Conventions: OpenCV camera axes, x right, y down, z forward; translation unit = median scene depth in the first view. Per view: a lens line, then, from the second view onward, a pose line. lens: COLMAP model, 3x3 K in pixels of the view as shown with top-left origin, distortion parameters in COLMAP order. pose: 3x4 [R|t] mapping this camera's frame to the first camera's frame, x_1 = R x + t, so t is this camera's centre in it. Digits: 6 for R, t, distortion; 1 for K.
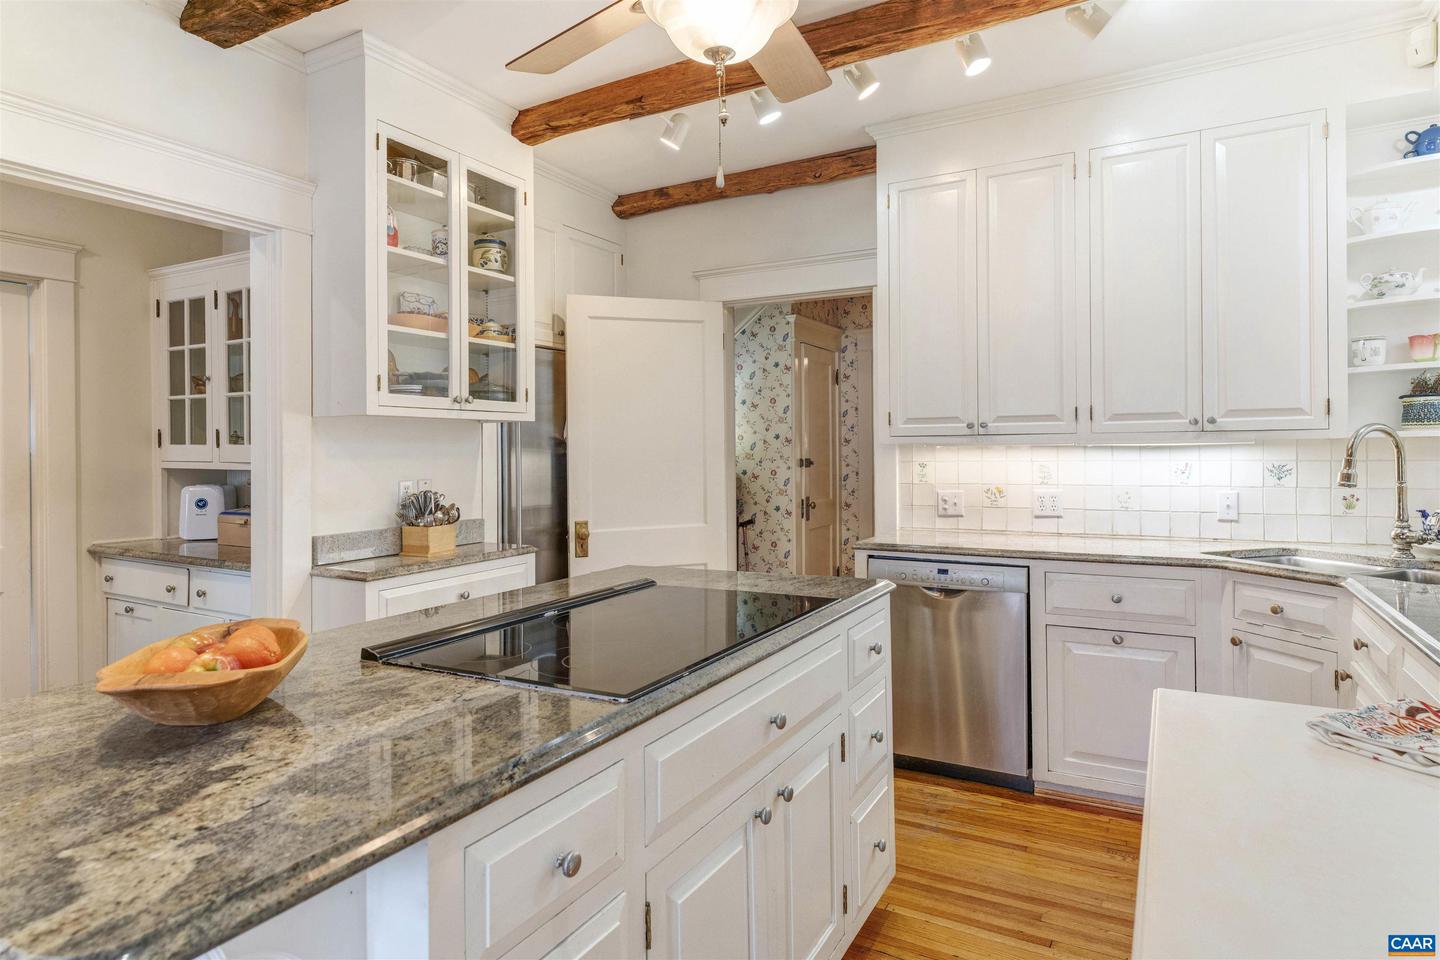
lens RADIAL K [[813.9, 0, 724.7], [0, 813.9, 447.9], [0, 0, 1]] dist [0.000202, 0.000141]
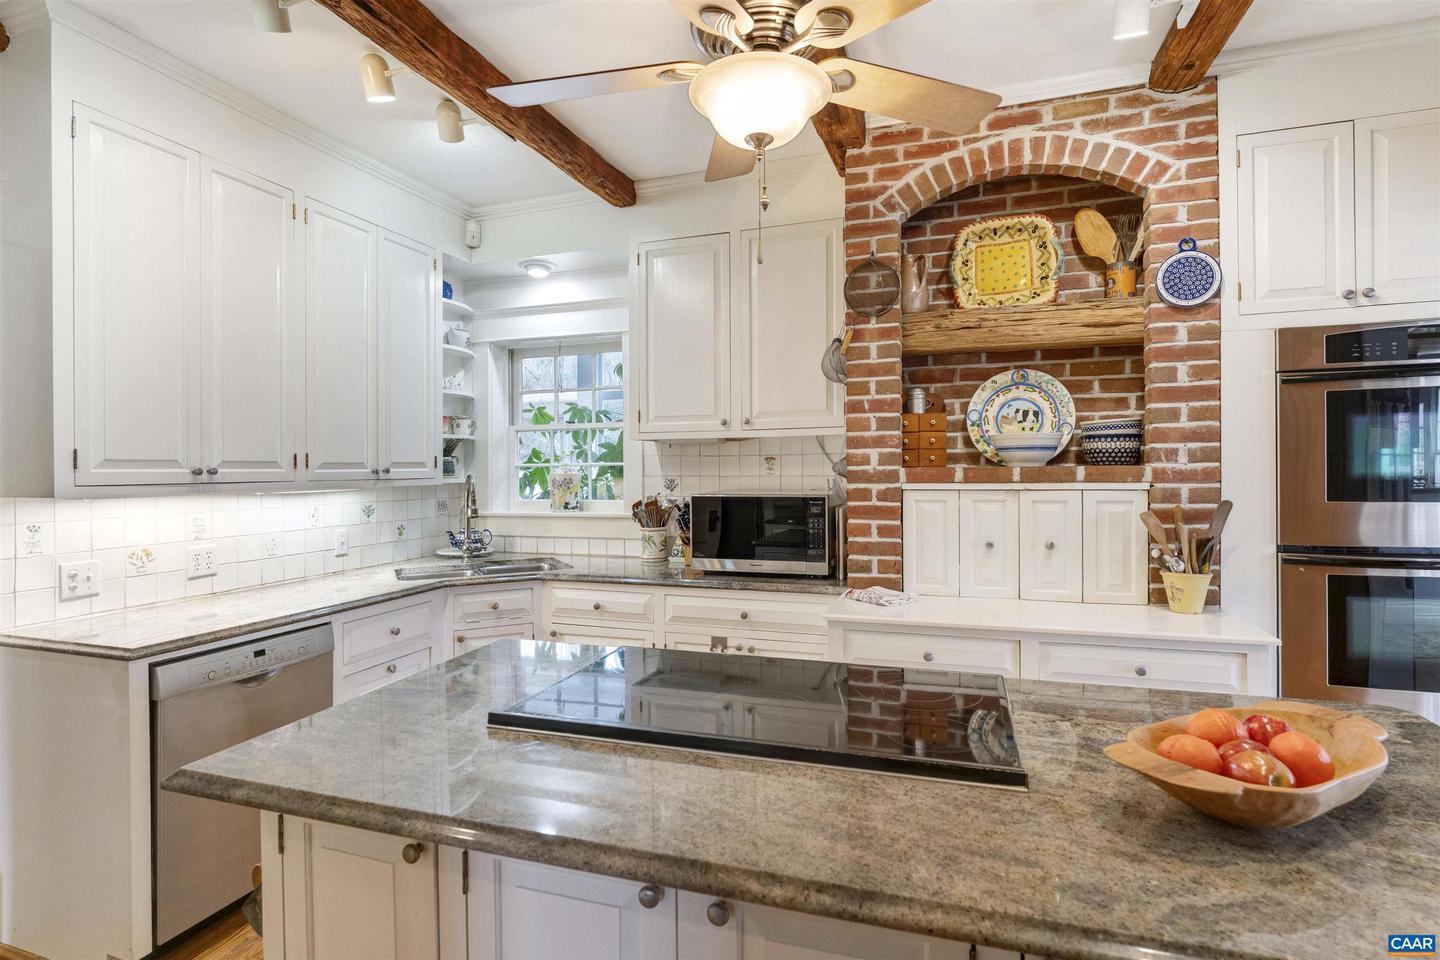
lens RADIAL K [[723.7, 0, 715.5], [0, 723.7, 470.8], [0, 0, 1]] dist [-0.000736, -0.001364]
pose [[-0.164711, 0.008925, 0.986301, -0.480397], [0.006367, 0.999948, -0.007985, -0.019473], [-0.986321, 0.004965, -0.164760, 0.621914]]
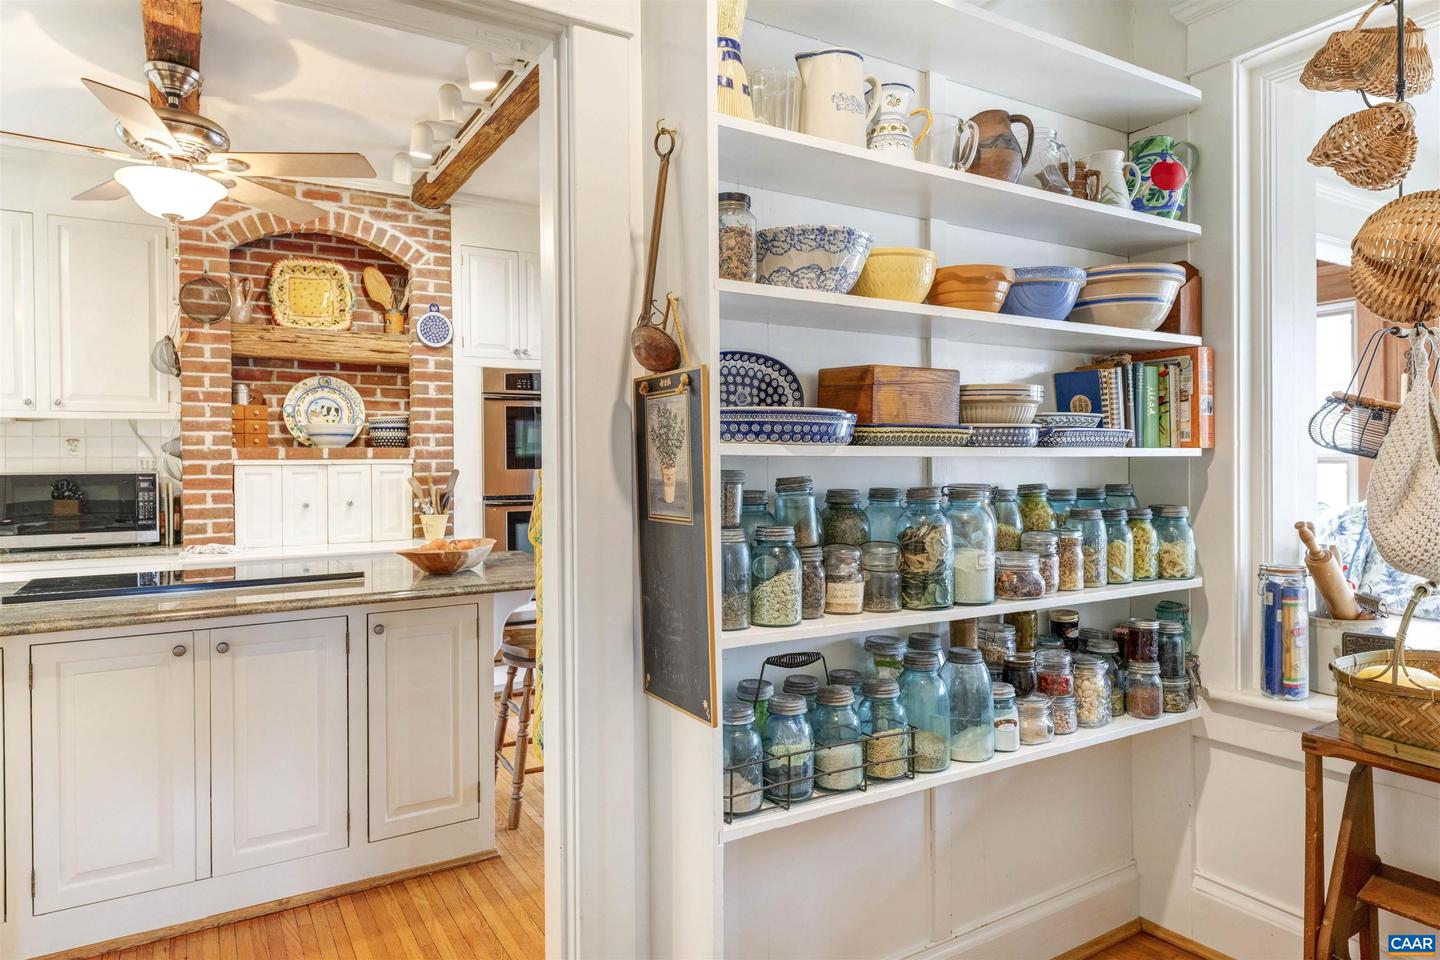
lens RADIAL K [[874.0, 0, 717.0], [0, 874.0, 473.8], [0, 0, 1]] dist [-0.004011, -0.001375]
pose [[-0.862702, 0.014274, 0.505511, -0.882934], [0.016388, 0.999866, -0.000265, 0.017014], [-0.505447, 0.008056, -0.862820, 0.965963]]
